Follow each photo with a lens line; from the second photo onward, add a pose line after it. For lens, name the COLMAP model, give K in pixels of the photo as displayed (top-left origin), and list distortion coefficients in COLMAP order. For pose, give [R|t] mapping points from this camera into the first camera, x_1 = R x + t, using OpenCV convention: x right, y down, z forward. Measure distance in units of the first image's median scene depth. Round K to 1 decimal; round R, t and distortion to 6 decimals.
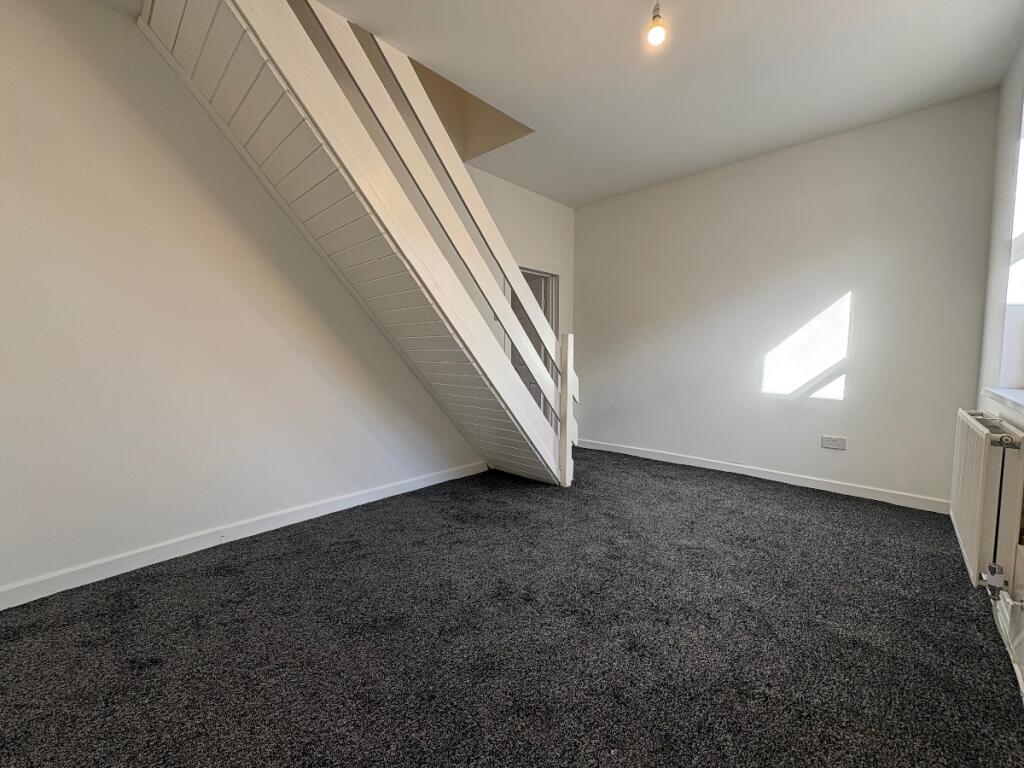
lens RADIAL K [[407.8, 0, 512.0], [0, 407.8, 384.0], [0, 0, 1]] dist [0.000096, -0.000212]
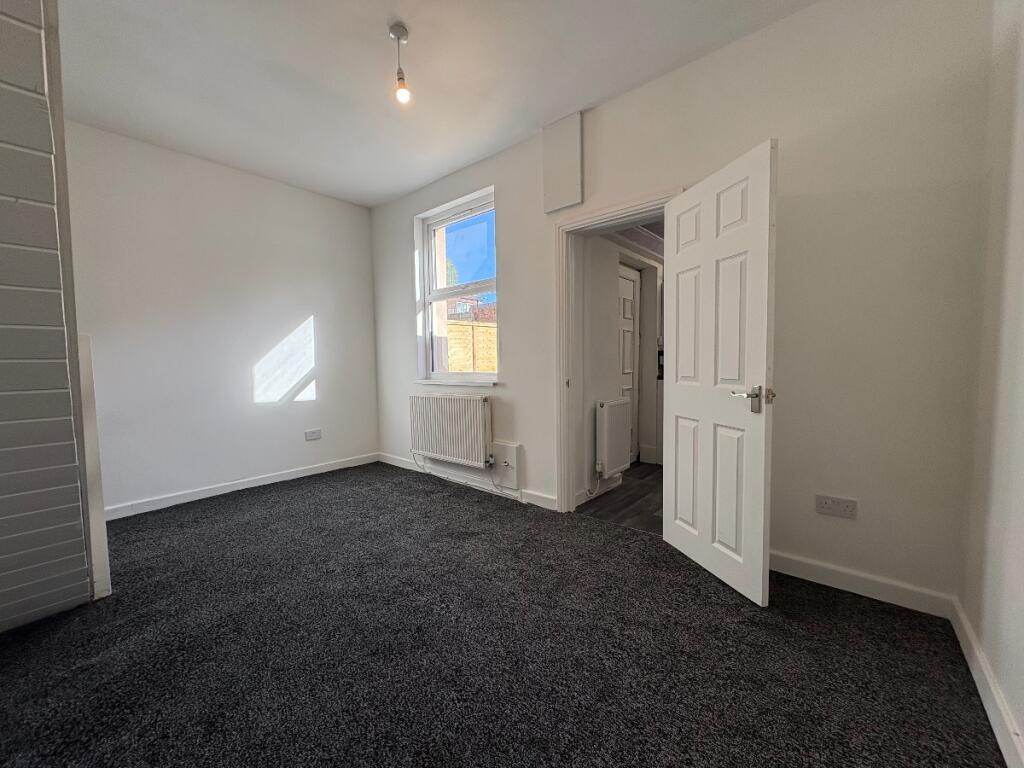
lens RADIAL K [[407.8, 0, 512.0], [0, 407.8, 384.0], [0, 0, 1]] dist [0.000096, -0.000212]
pose [[-0.059499, -0.056328, 0.996638, -0.493175], [0.087079, 0.994308, 0.061395, -0.035479], [-0.994423, 0.090439, -0.054255, 0.452156]]
